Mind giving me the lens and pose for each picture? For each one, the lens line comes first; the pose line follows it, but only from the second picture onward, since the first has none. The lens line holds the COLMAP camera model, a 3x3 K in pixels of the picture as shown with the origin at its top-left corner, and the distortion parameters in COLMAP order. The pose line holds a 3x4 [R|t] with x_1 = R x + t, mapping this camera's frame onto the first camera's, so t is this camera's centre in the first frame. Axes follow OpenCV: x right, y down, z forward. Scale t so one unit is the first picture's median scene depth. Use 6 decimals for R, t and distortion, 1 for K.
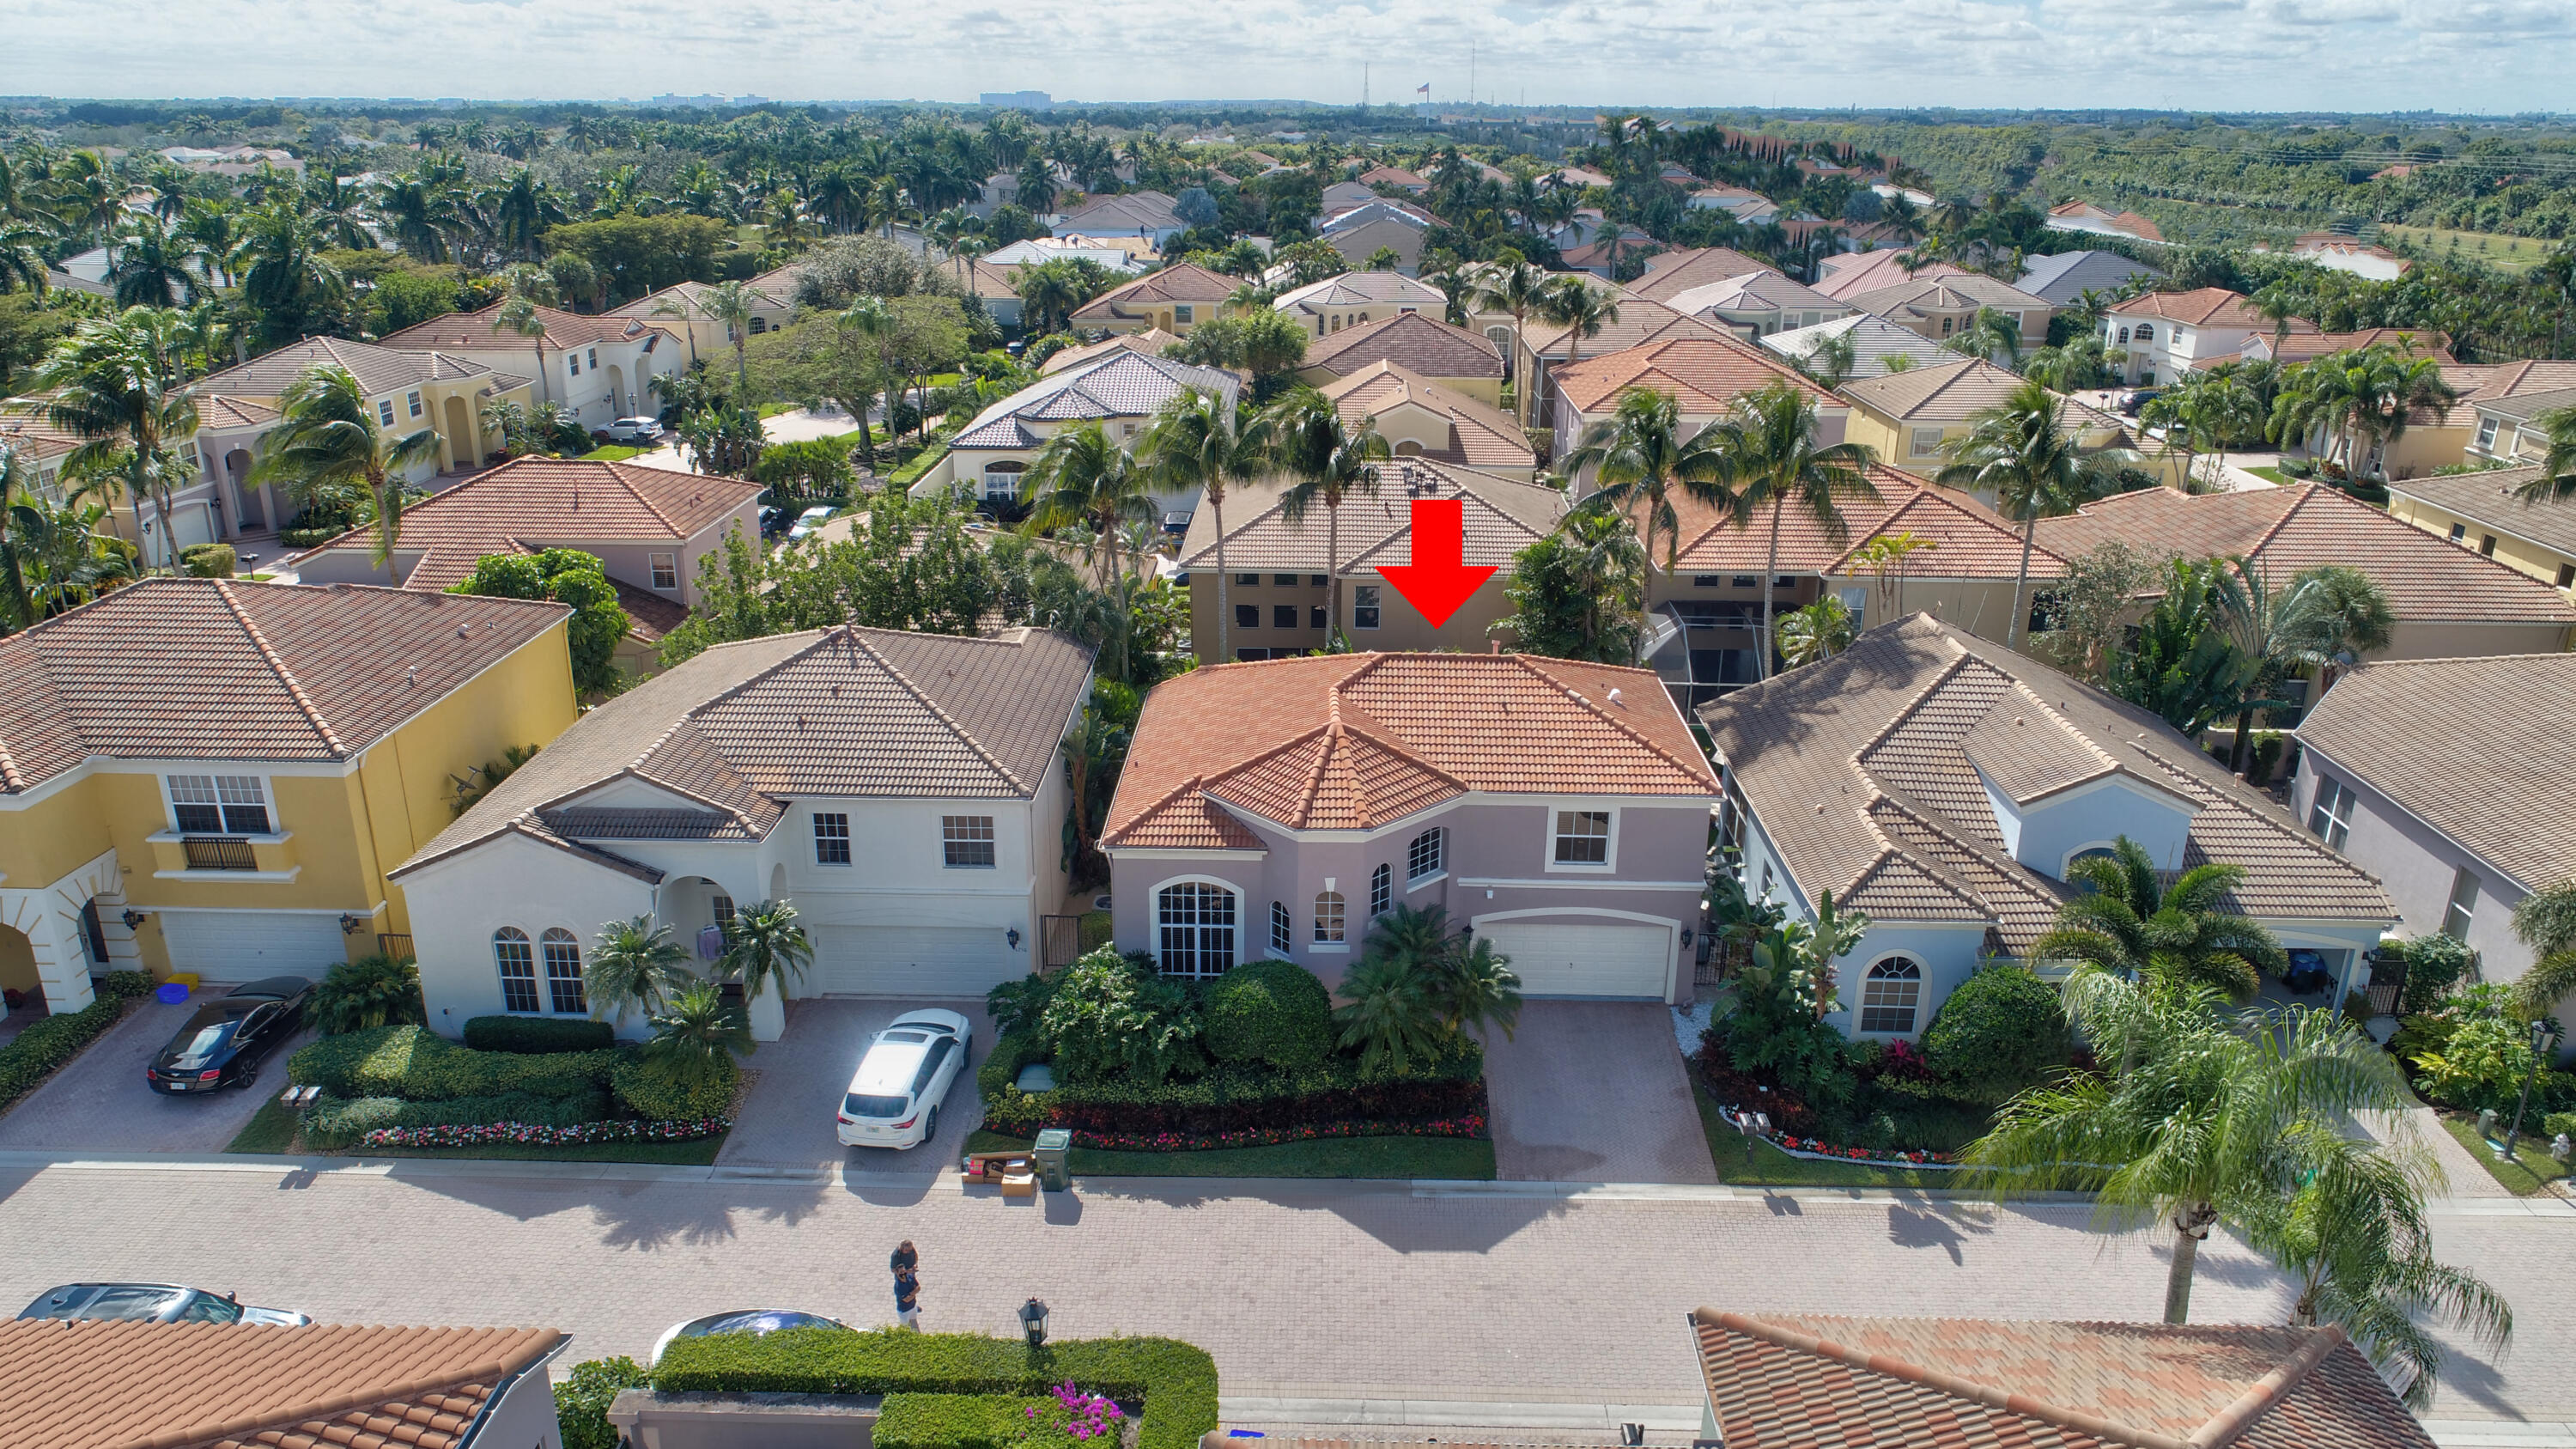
lens RADIAL K [[1726.6, 0, 1288.0], [0, 1726.6, 724.5], [0, 0, 1]] dist [-0.003684, 0.000082]
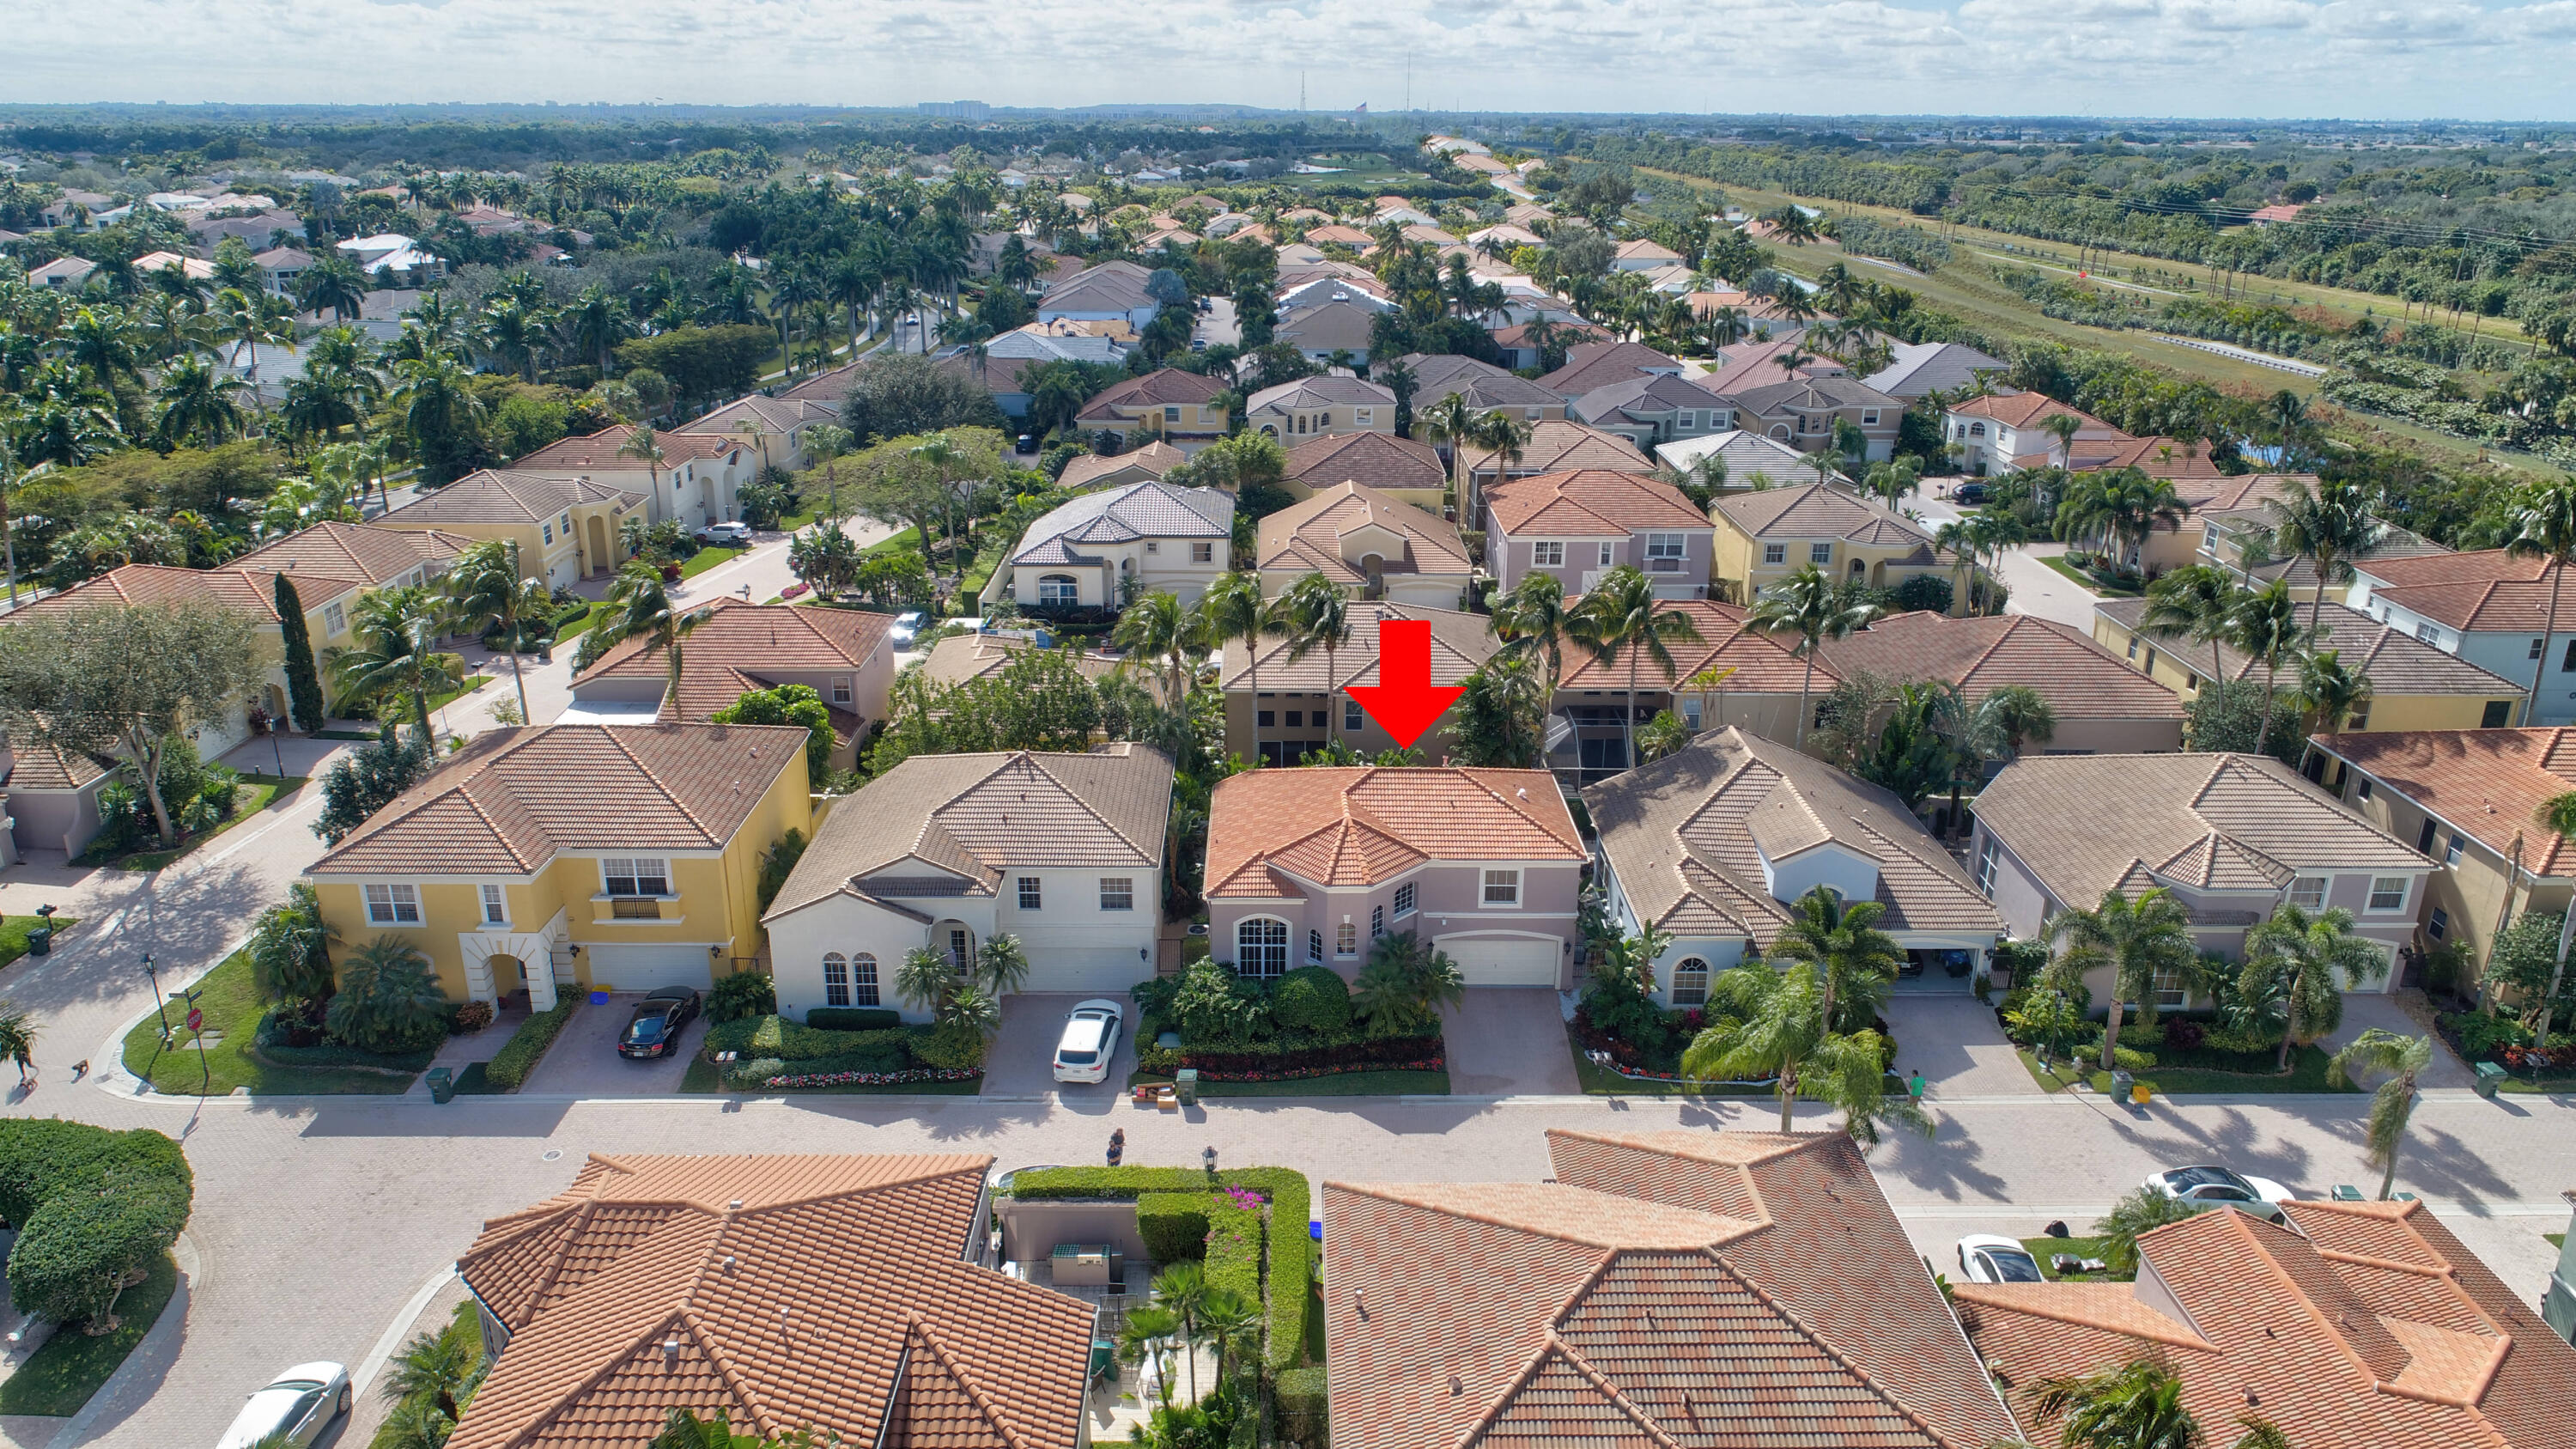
lens RADIAL K [[1726.6, 0, 1288.0], [0, 1726.6, 724.5], [0, 0, 1]] dist [-0.003684, 0.000082]
pose [[0.999393, -0.010792, 0.033120, -0.078504], [0.010848, 0.999940, -0.001504, -0.084038], [-0.033101, 0.001863, 0.999450, -0.593005]]
